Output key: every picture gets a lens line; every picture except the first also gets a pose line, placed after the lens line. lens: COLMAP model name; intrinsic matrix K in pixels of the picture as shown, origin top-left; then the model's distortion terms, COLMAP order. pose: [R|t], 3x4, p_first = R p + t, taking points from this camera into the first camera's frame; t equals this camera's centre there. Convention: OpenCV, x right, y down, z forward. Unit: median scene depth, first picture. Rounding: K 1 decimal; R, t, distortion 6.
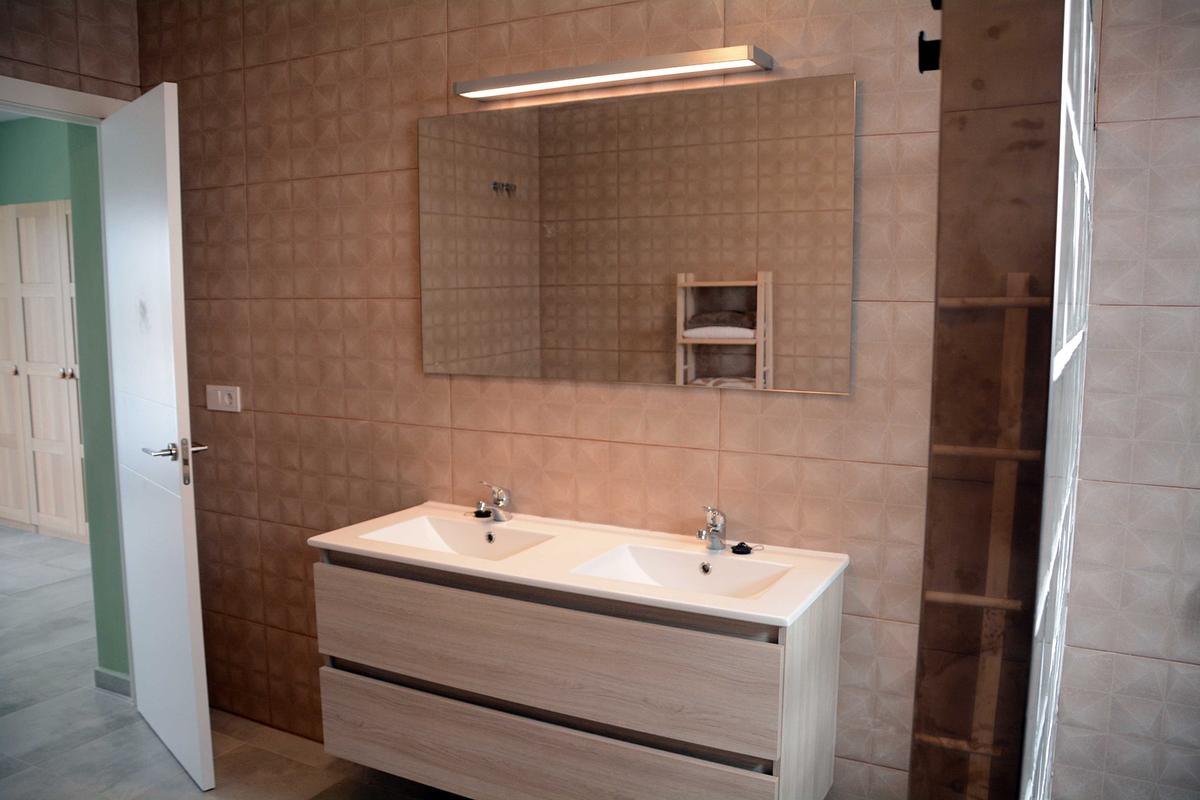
lens RADIAL K [[967.8, 0, 604.9], [0, 967.8, 403.8], [0, 0, 1]] dist [-0.145882, 0.125261]
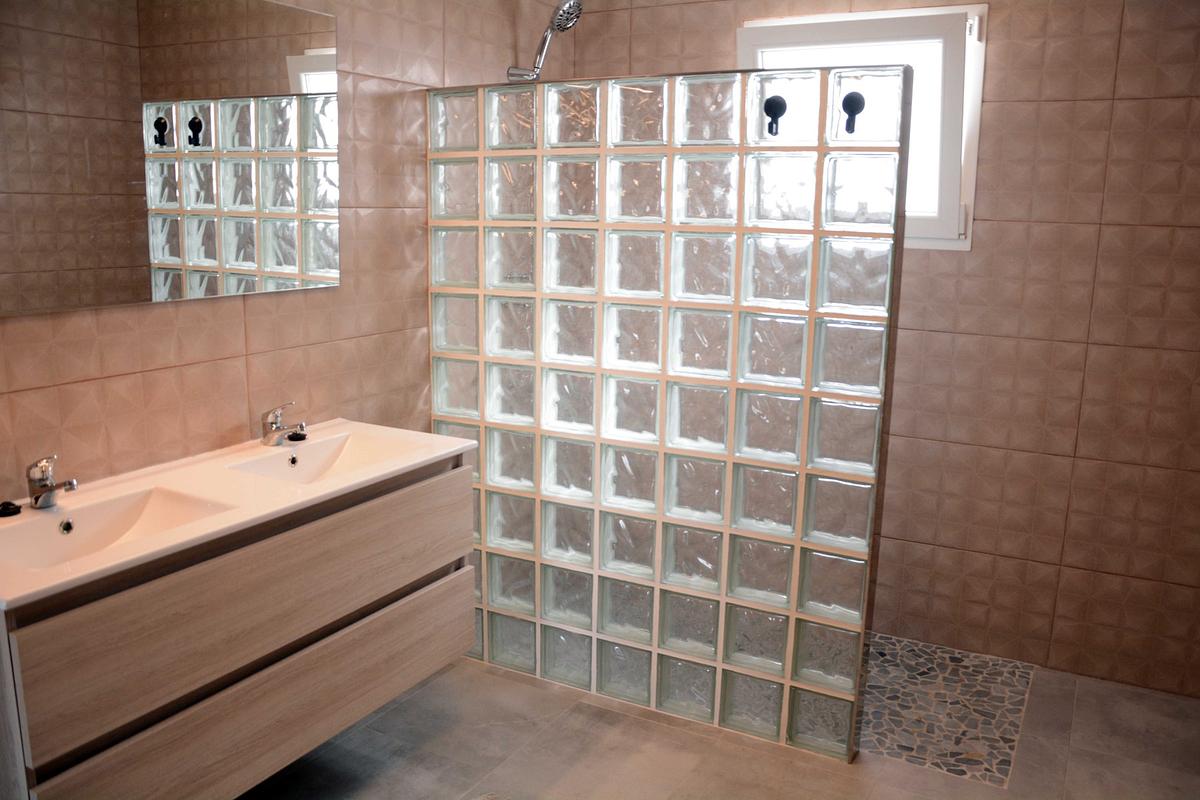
lens RADIAL K [[967.8, 0, 604.9], [0, 967.8, 403.8], [0, 0, 1]] dist [-0.145882, 0.125261]
pose [[0.001390, -0.195699, 0.980663, -1.077690], [0.102711, 0.975505, 0.194524, -0.071374], [-0.994710, 0.100455, 0.021457, 0.731325]]
